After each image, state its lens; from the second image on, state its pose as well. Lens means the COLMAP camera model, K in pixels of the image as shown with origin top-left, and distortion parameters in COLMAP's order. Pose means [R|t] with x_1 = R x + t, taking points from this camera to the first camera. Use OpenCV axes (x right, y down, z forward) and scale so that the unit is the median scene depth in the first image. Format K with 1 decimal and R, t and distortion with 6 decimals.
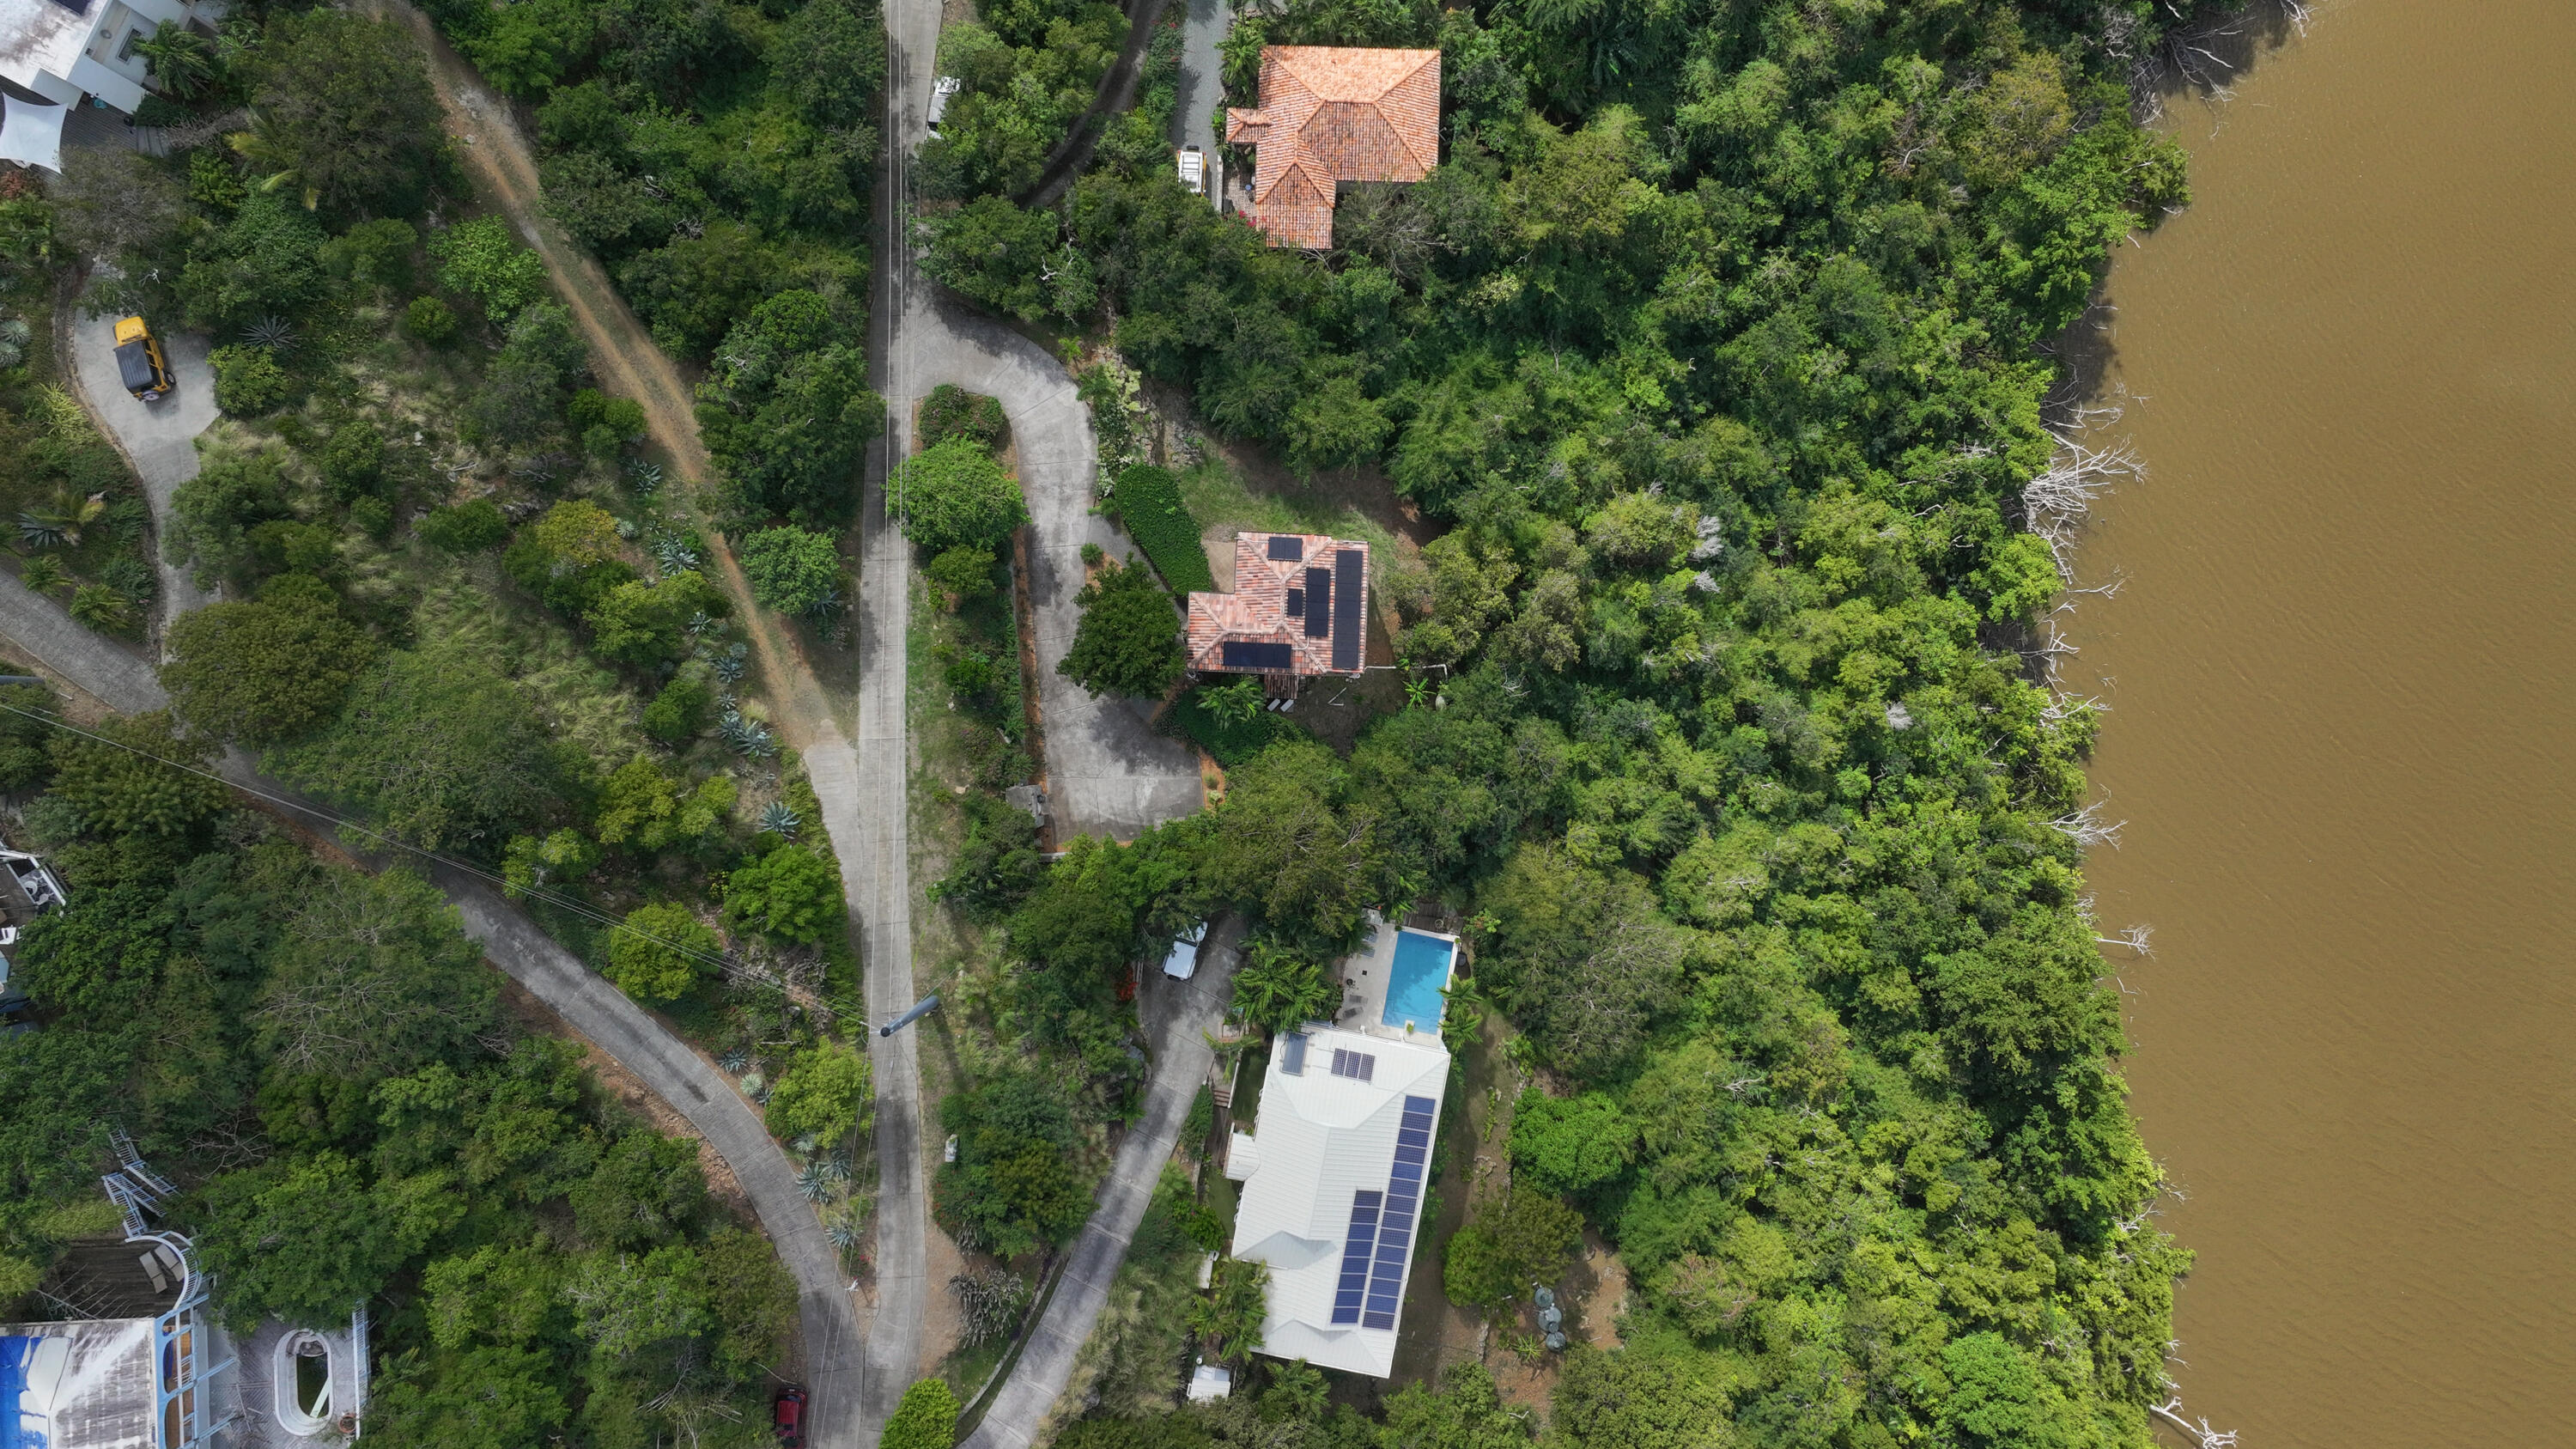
lens RADIAL K [[1823.6, 0, 1283.8], [0, 1823.6, 708.3], [0, 0, 1]] dist [0.003778, 0.002295]
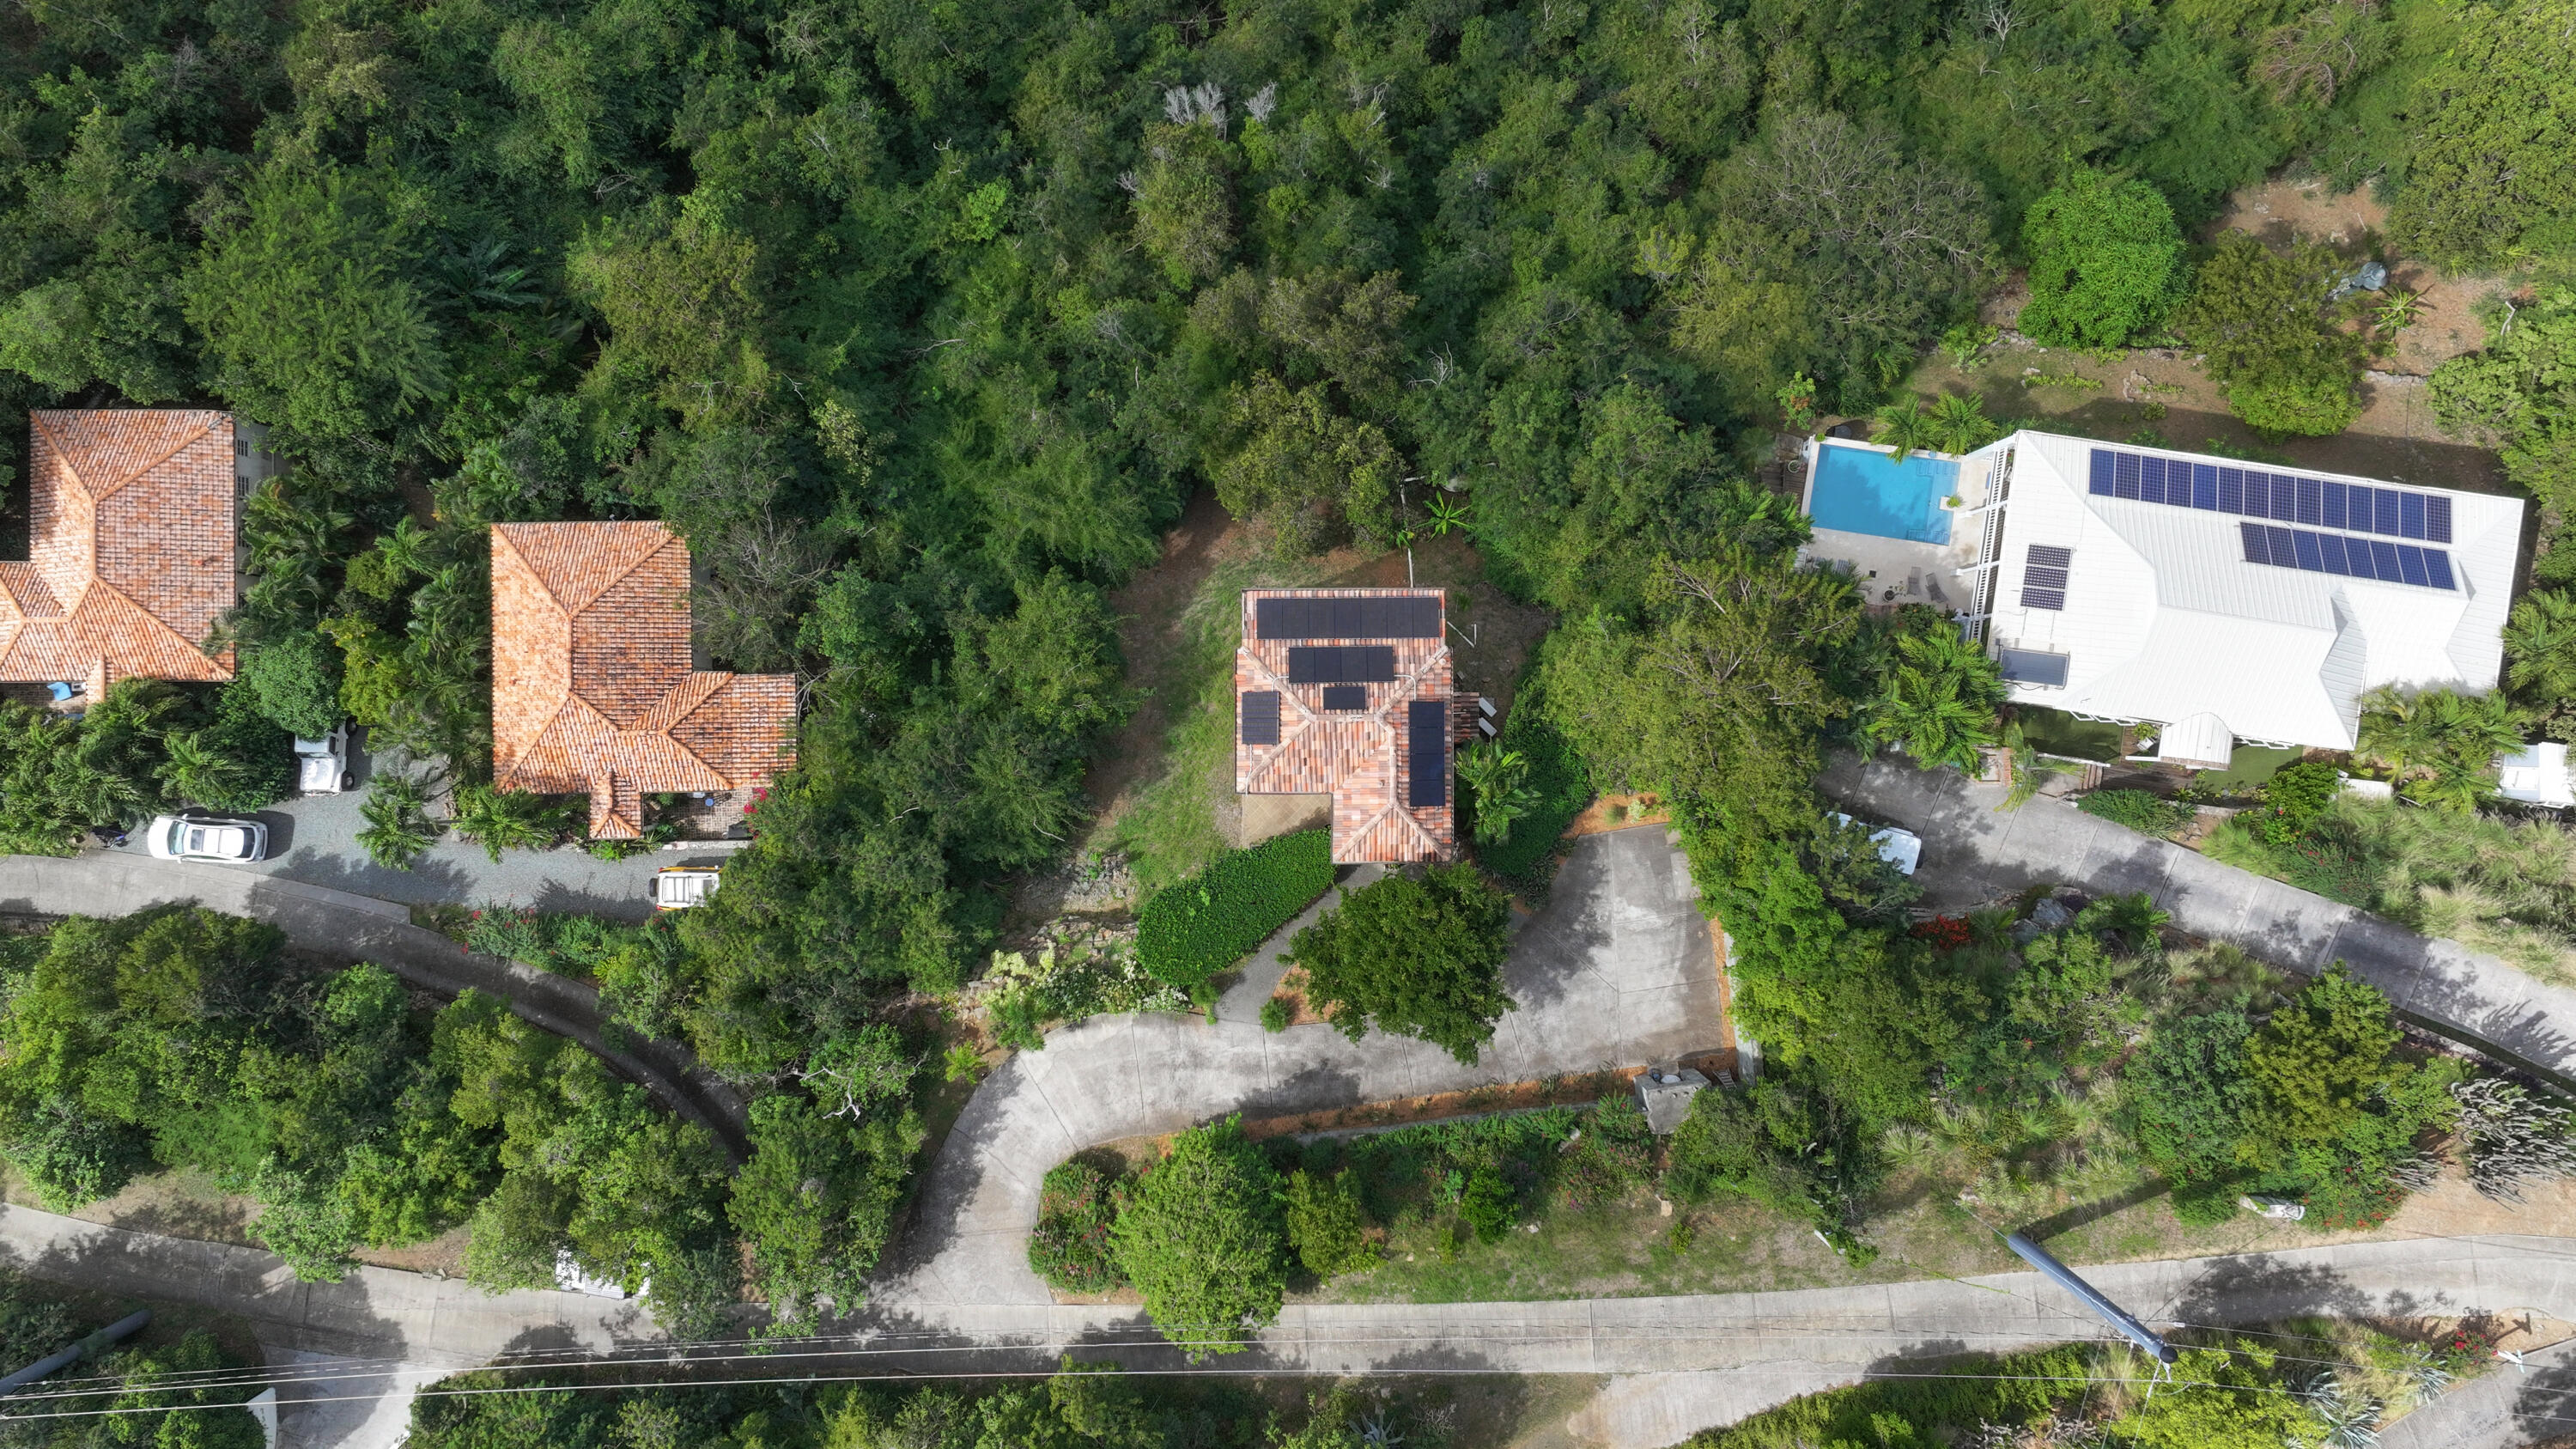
lens RADIAL K [[1823.6, 0, 1304.7], [0, 1823.6, 724.0], [0, 0, 1]] dist [0.003778, 0.002295]
pose [[-0.046284, -0.998848, 0.012682, -0.009891], [0.998884, -0.046159, 0.009973, -0.074794], [-0.009376, 0.013130, 0.999870, 0.338519]]
